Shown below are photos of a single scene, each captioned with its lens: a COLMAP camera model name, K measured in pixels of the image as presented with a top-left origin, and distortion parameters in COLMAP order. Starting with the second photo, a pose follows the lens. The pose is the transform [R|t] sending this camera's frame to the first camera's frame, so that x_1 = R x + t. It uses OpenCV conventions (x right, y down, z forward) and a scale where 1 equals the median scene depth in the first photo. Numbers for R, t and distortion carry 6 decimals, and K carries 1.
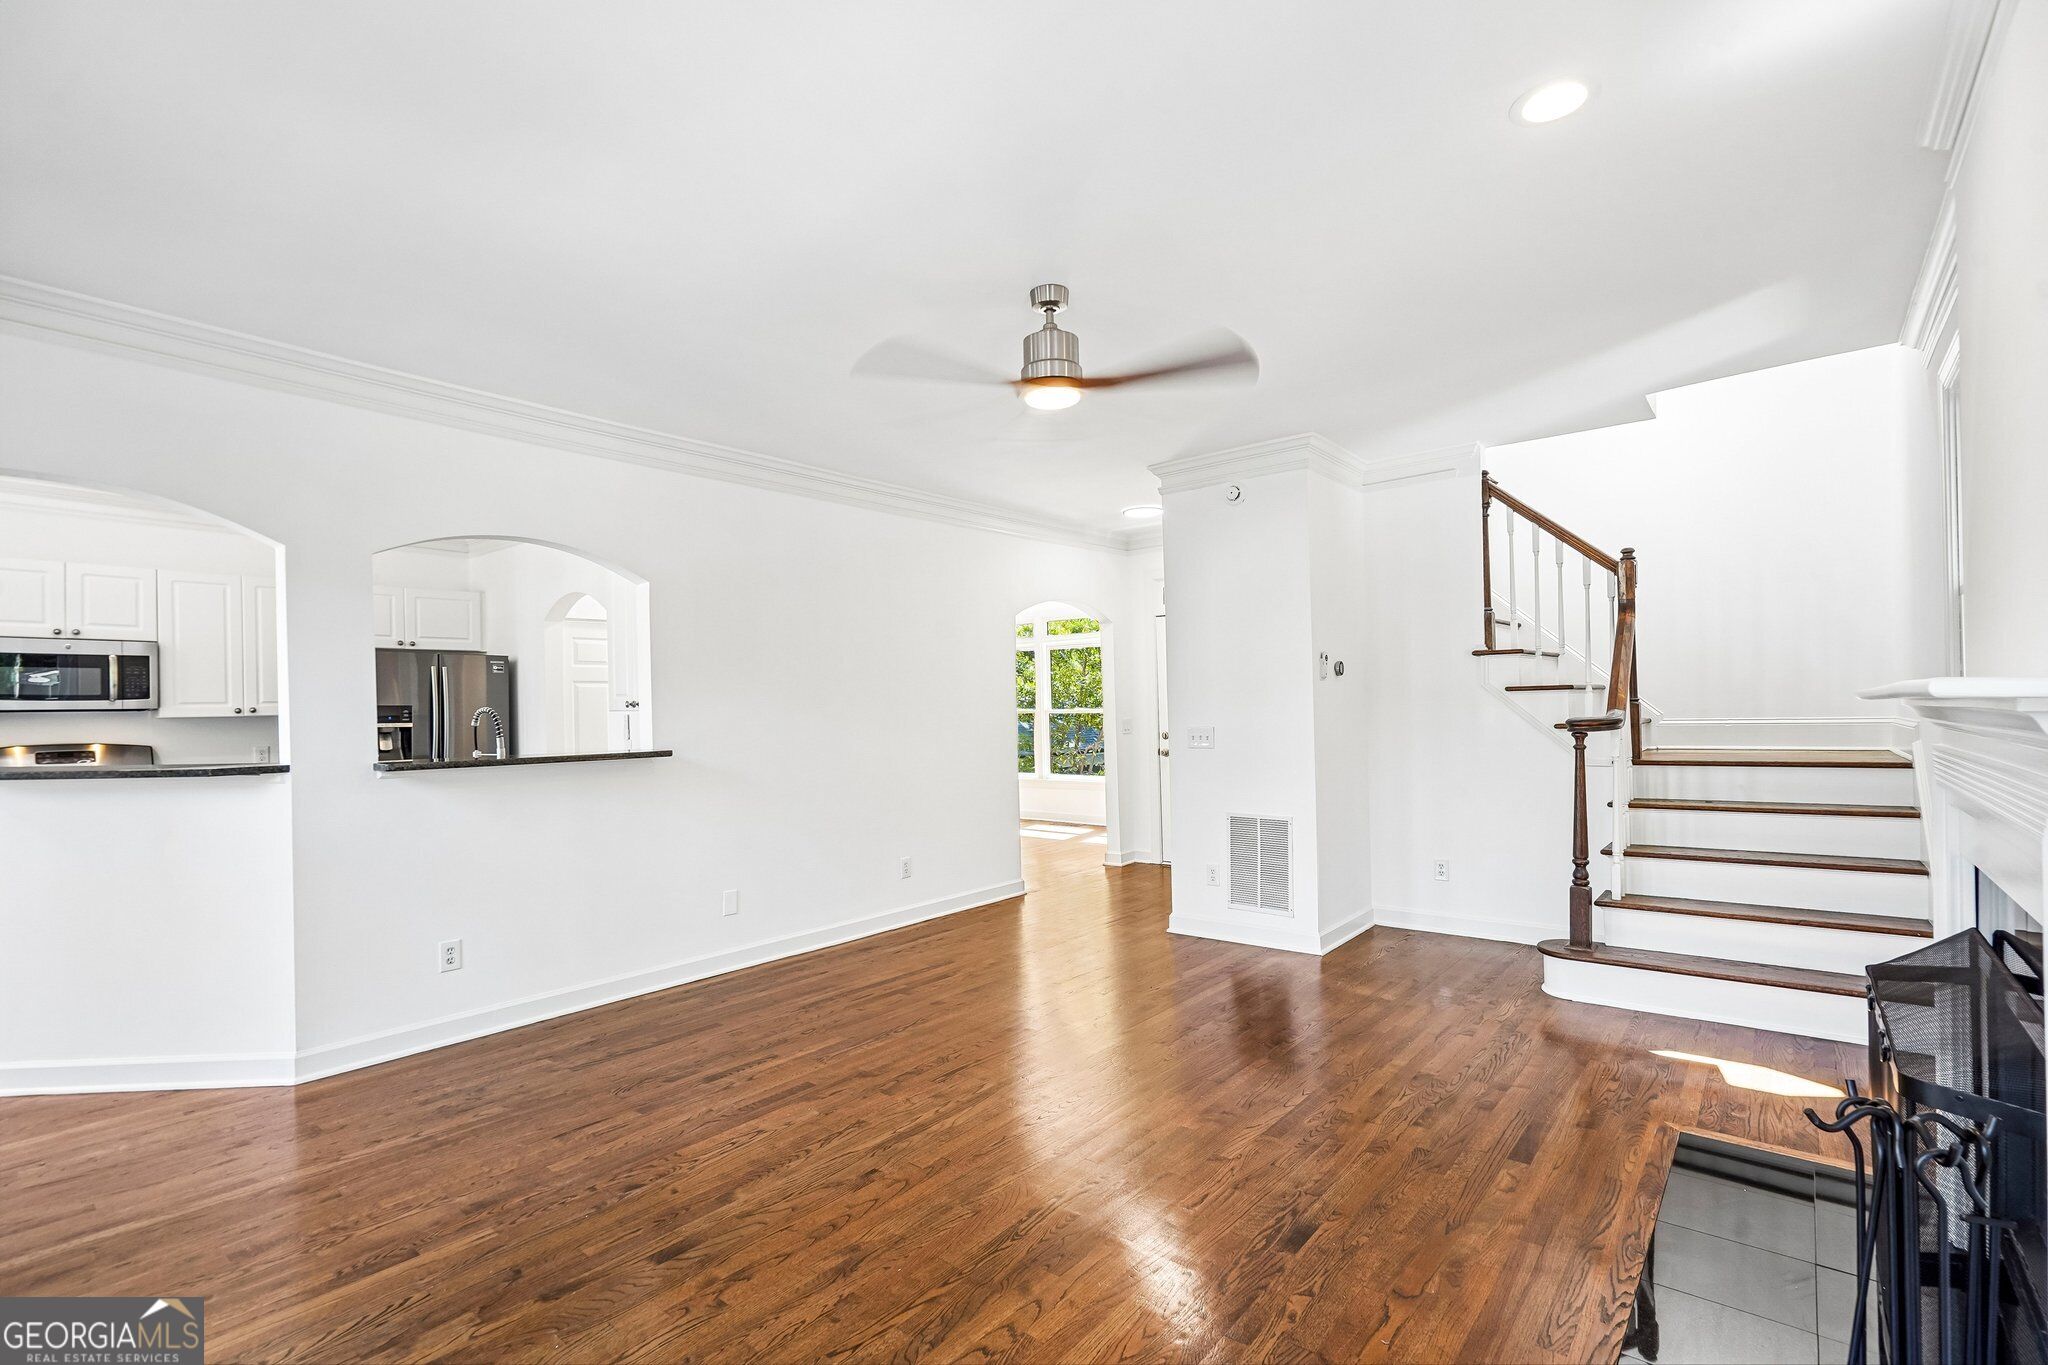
lens RADIAL K [[932.6, 0, 1023.1], [0, 932.6, 692.5], [0, 0, 1]] dist [-0.000278, -0.000403]
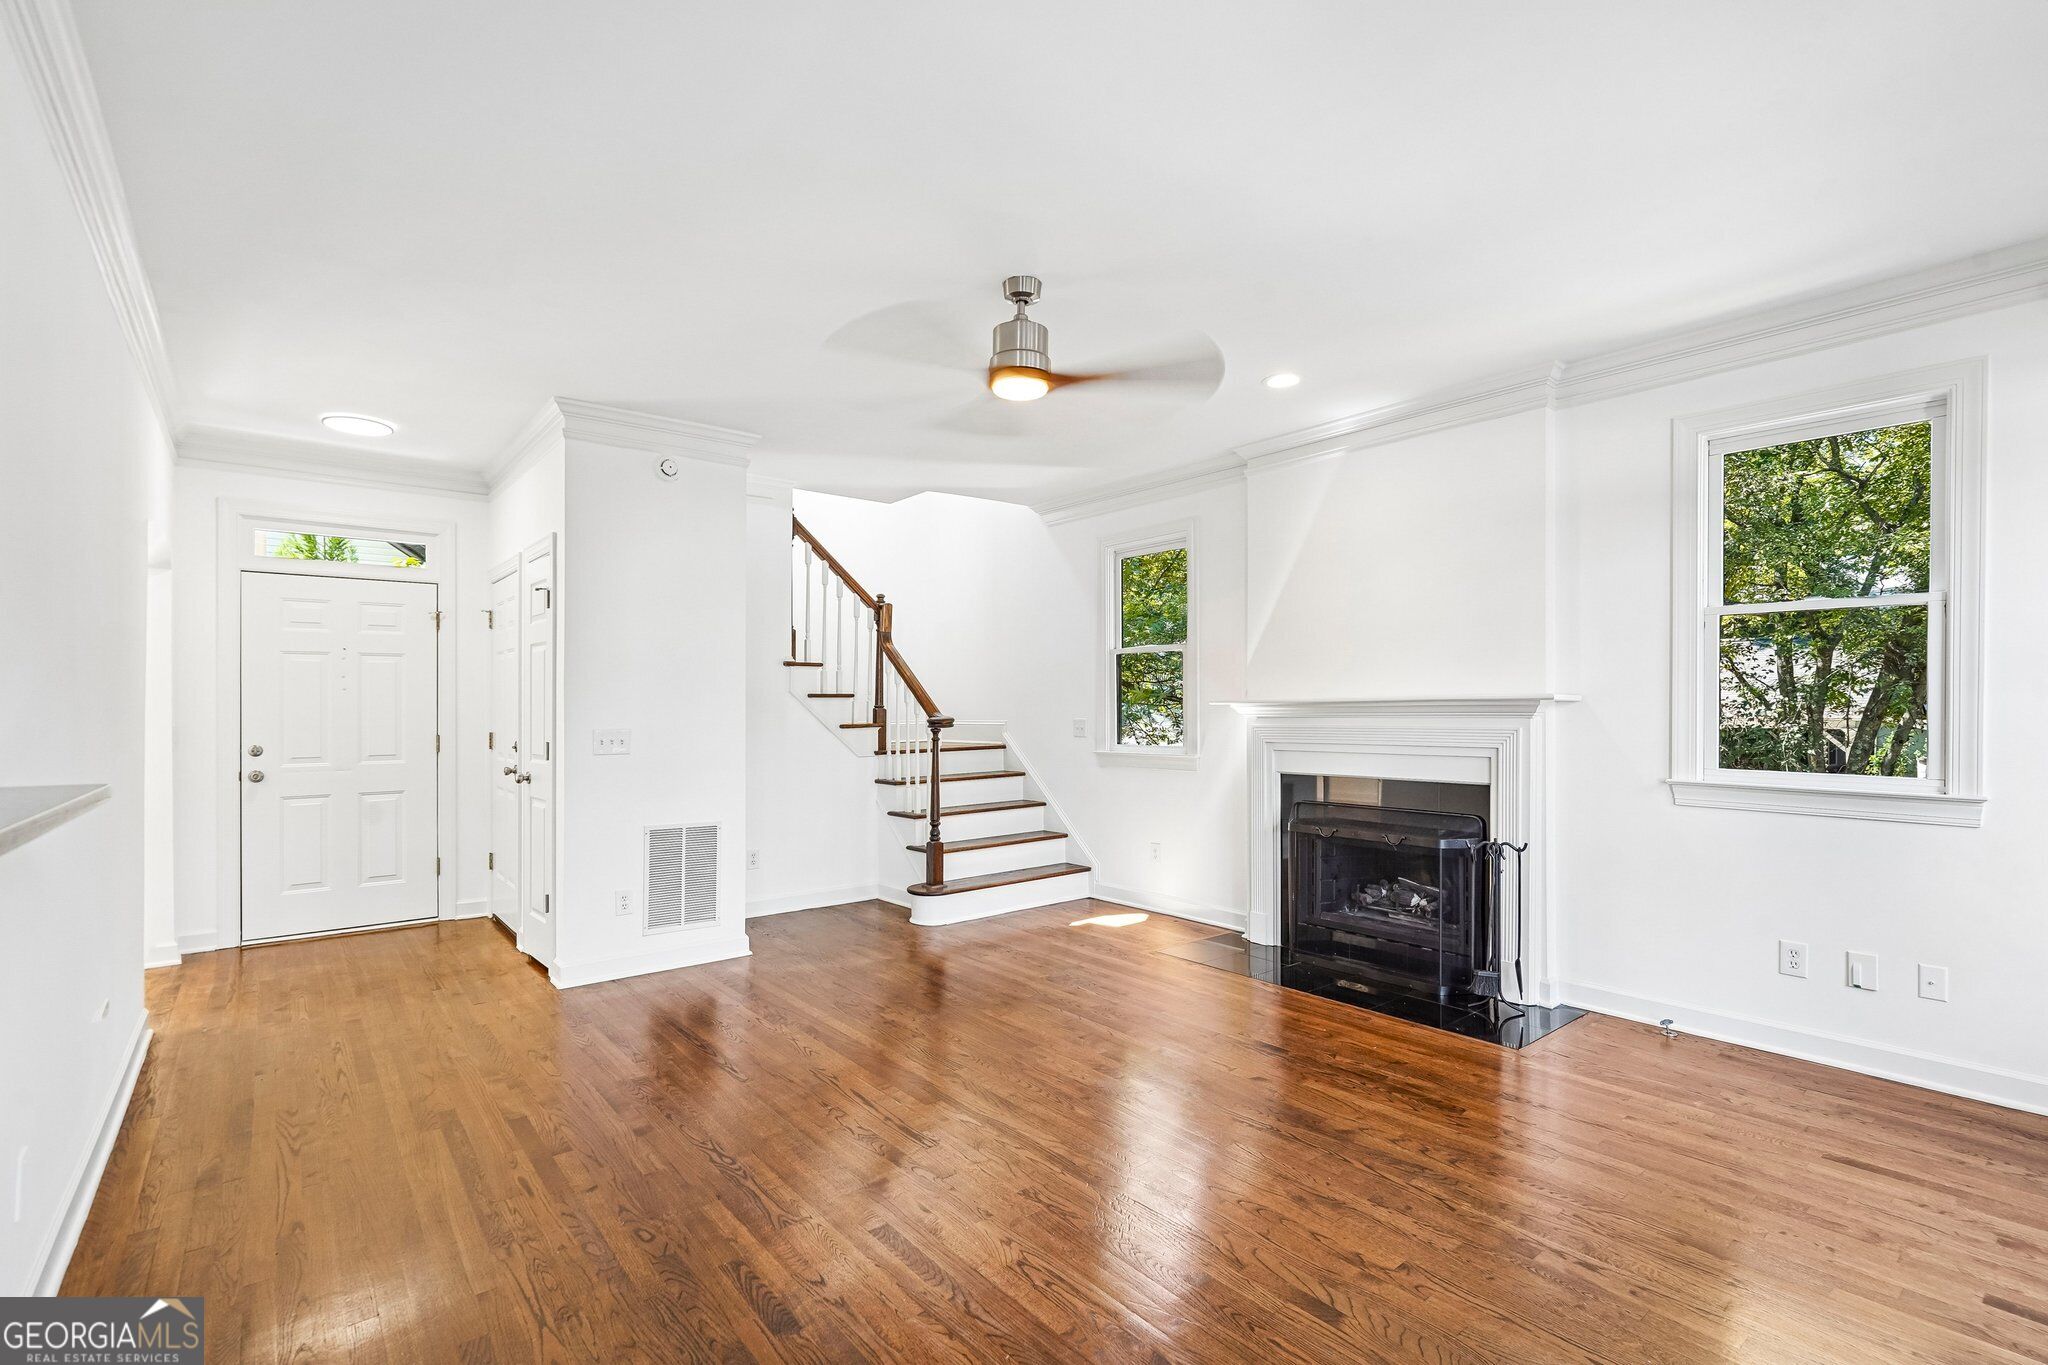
lens RADIAL K [[929.4, 0, 1012.9], [0, 929.4, 699.5], [0, 0, 1]] dist [-0.000892, 0.000538]
pose [[0.204390, 0.028242, 0.978482, -0.605299], [-0.015115, 0.999556, -0.025693, 0.028391], [-0.978773, -0.009538, 0.204726, 0.516720]]
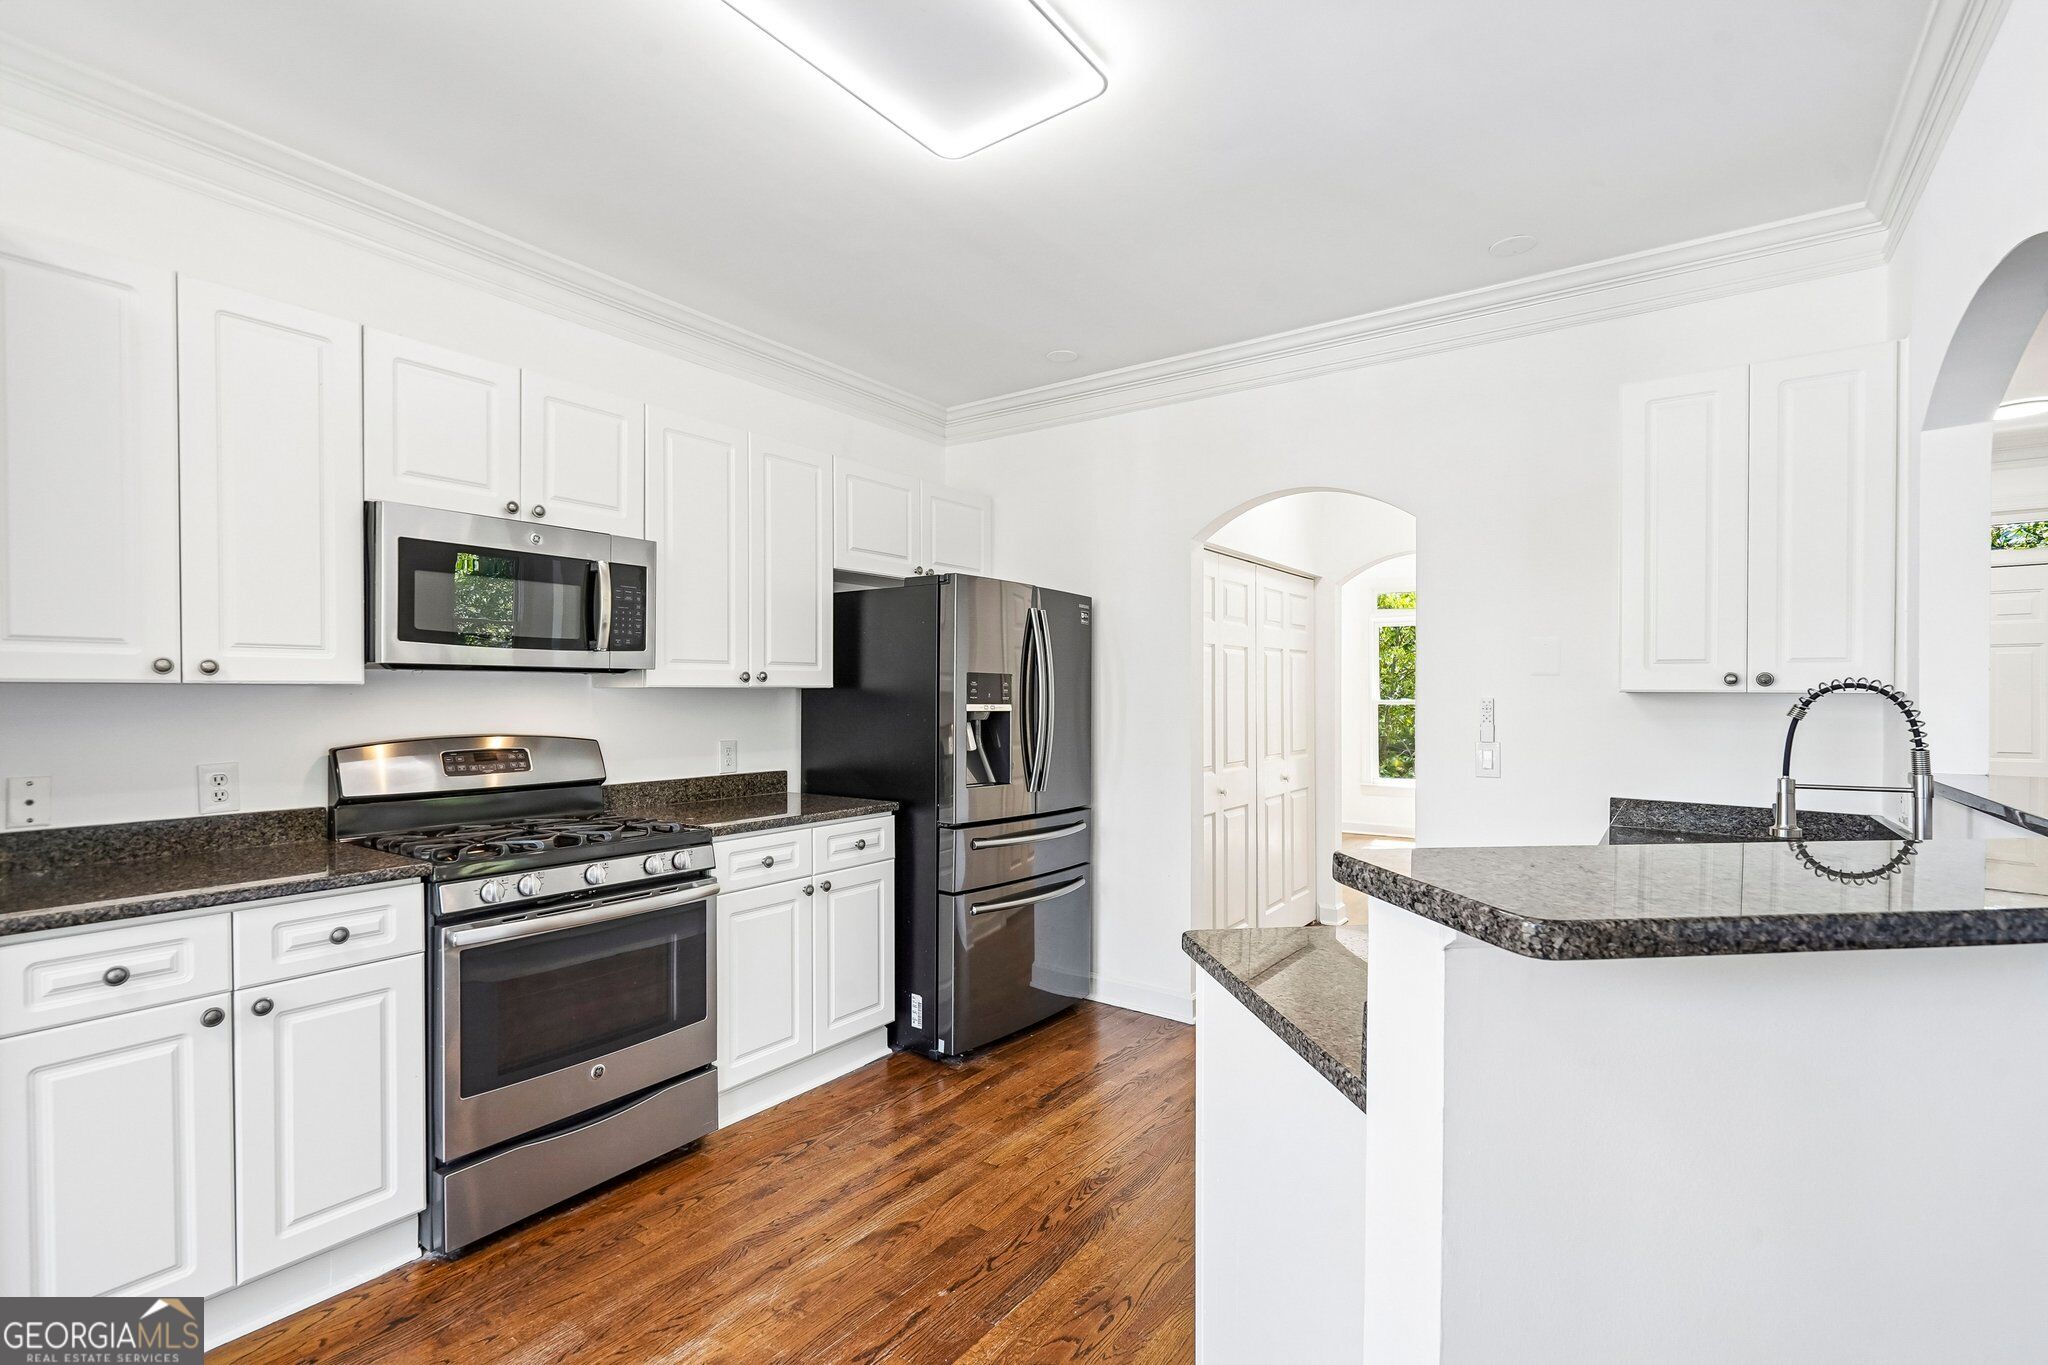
lens RADIAL K [[929.4, 0, 1012.9], [0, 929.4, 699.5], [0, 0, 1]] dist [-0.000892, 0.000538]
pose [[0.996525, 0.019118, 0.081073, -0.871753], [-0.020815, 0.999581, 0.020133, 0.022013], [-0.080654, -0.021750, 0.996505, 0.525436]]
